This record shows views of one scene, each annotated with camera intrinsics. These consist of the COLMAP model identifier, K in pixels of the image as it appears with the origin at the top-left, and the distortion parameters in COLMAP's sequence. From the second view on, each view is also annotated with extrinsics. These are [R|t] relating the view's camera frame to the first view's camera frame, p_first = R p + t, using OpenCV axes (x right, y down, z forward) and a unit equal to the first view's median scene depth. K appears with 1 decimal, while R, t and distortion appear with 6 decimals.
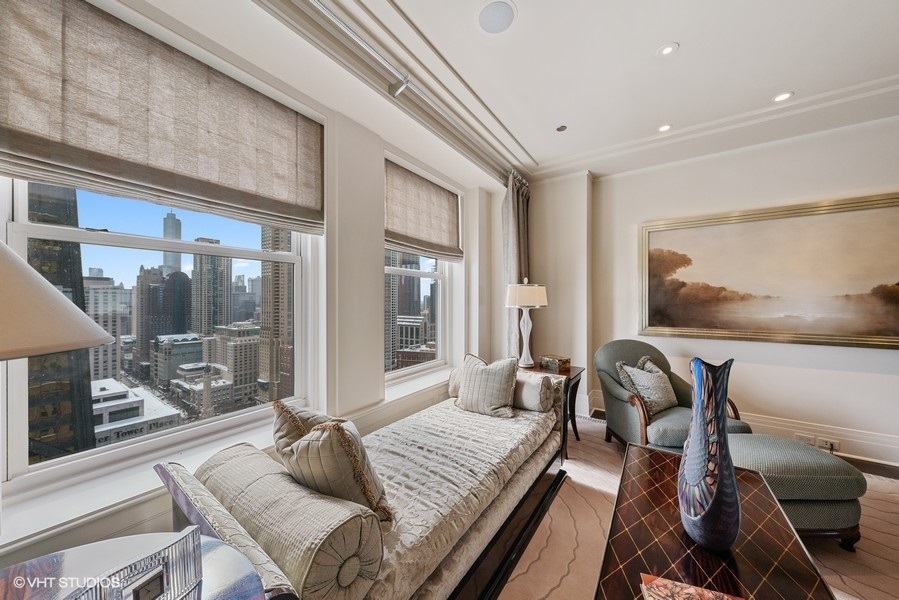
lens RADIAL K [[307.2, 0, 446.0], [0, 307.2, 301.5], [0, 0, 1]] dist [-0.000500, 0.000076]
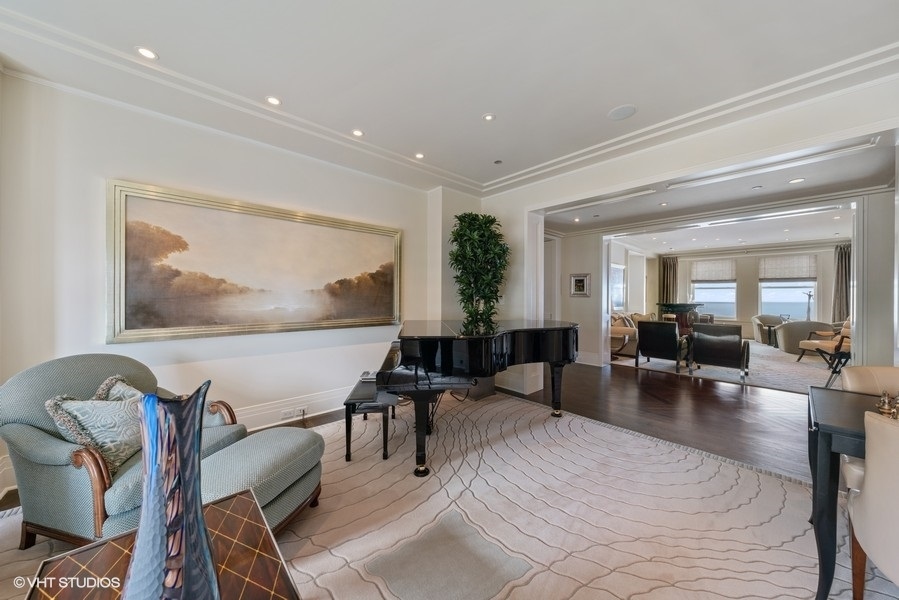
lens RADIAL K [[313.4, 0, 449.5], [0, 313.4, 296.1], [0, 0, 1]] dist [-0.000939, -0.000054]
pose [[0.227883, -0.000095, 0.973689, 0.160743], [-0.003064, 0.999995, 0.000815, 0.001671], [-0.973684, -0.003169, 0.227882, 0.139992]]
